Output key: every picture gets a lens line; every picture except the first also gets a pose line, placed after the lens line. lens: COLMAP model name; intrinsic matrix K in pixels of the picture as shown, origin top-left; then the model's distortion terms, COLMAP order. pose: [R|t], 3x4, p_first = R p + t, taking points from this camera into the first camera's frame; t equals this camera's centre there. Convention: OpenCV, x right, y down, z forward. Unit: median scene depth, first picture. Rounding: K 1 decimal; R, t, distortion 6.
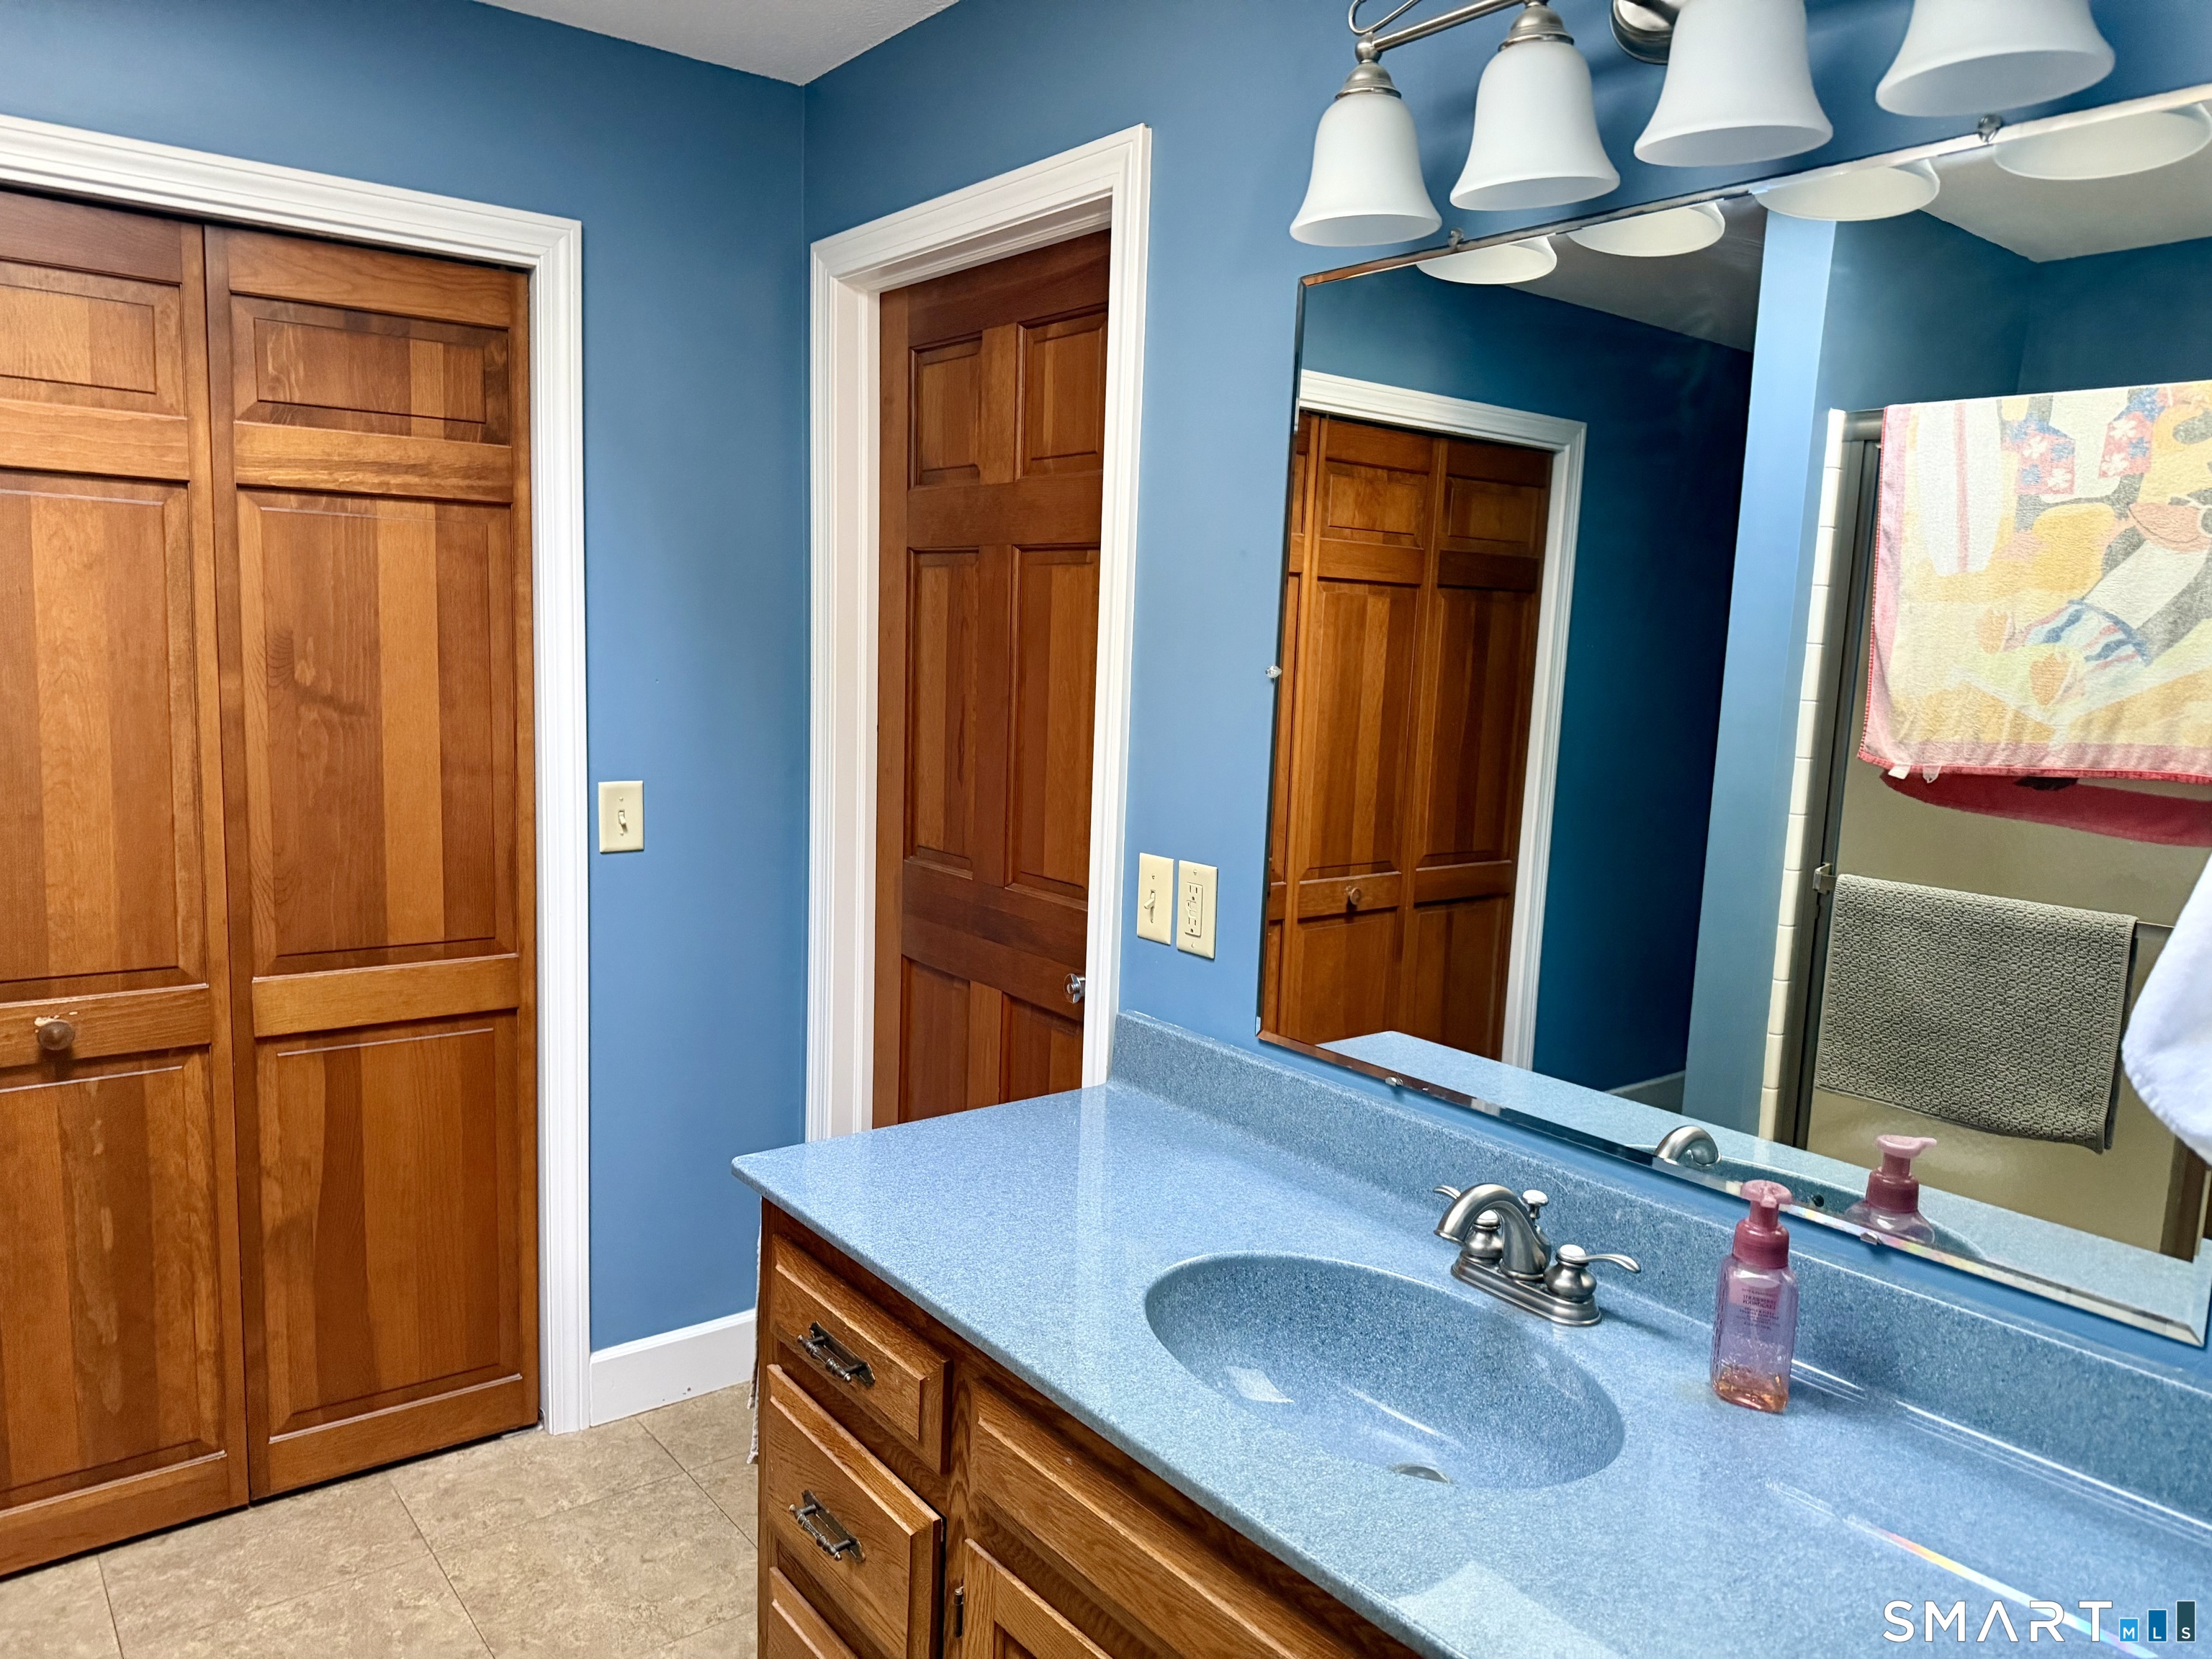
lens RADIAL K [[1551.0, 0, 1037.7], [0, 1551.0, 836.1], [0, 0, 1]] dist [0.106573, 0.047778]
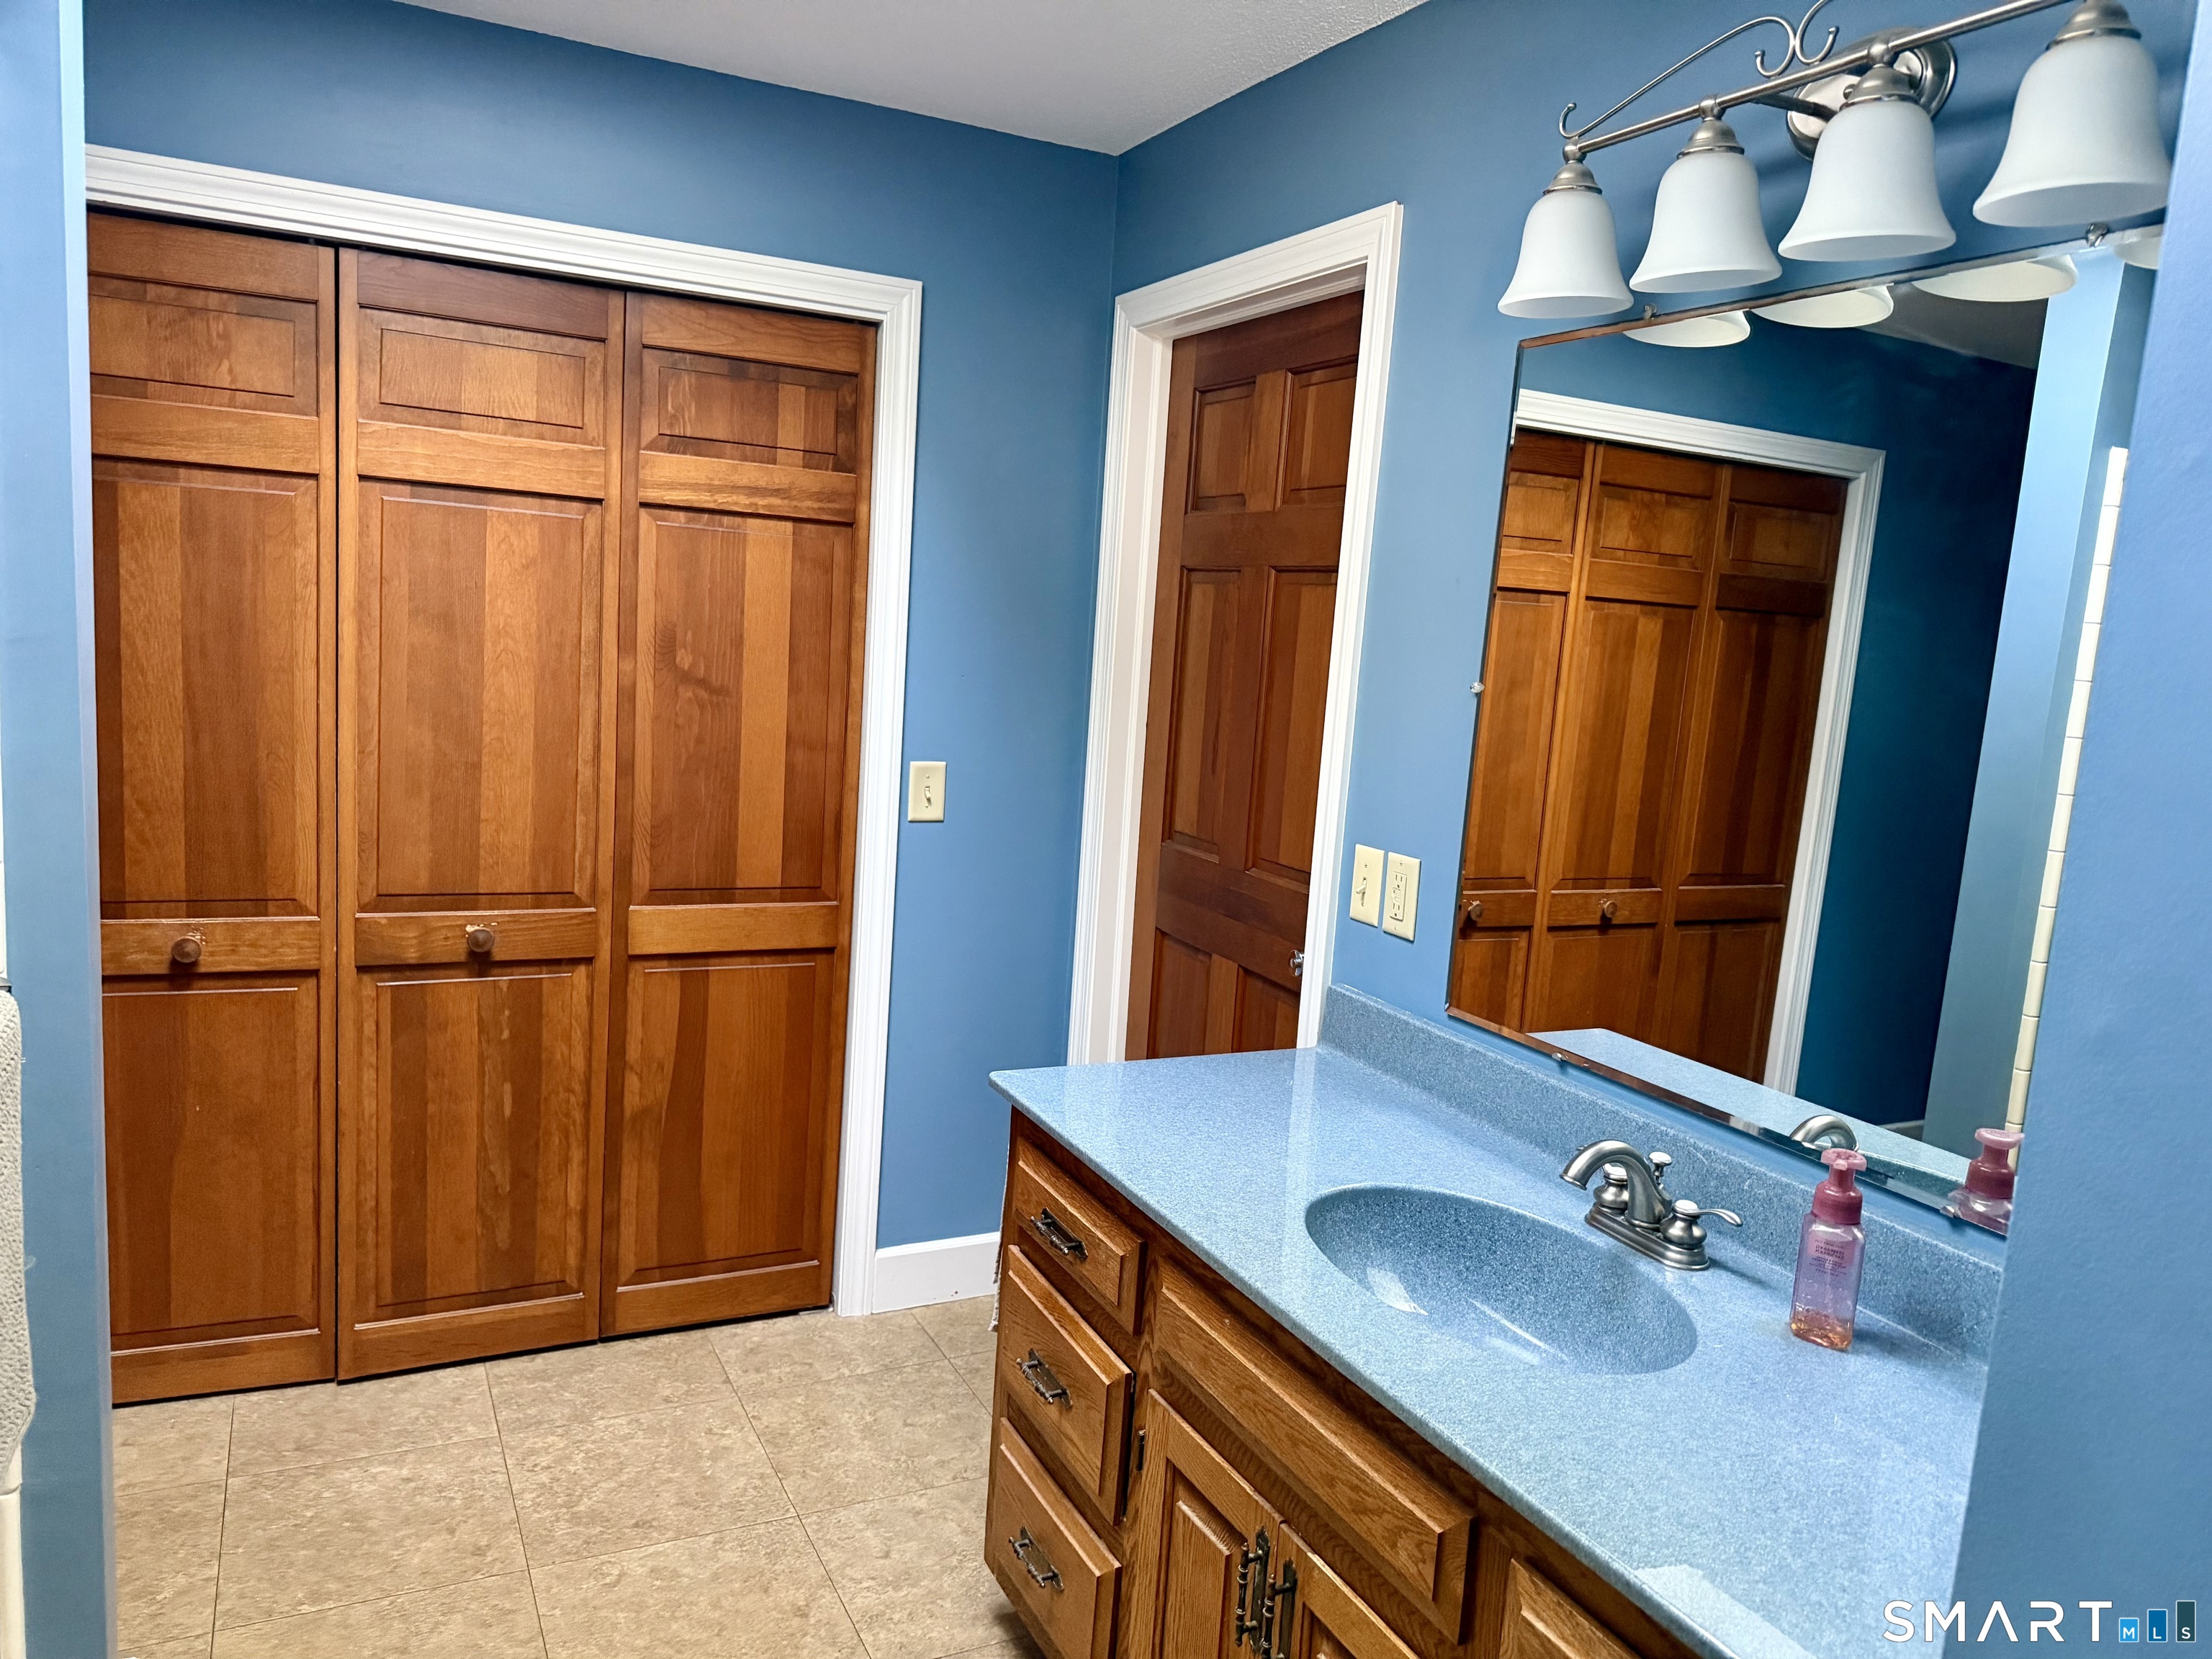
lens RADIAL K [[1548.4, 0, 1106.0], [0, 1548.4, 829.5], [0, 0, 1]] dist [0.350379, -0.001407]
pose [[0.985411, 0.057236, -0.160277, 0.065950], [-0.058077, 0.998312, -0.000560, 0.010218], [0.159975, 0.009860, 0.987072, -0.162369]]
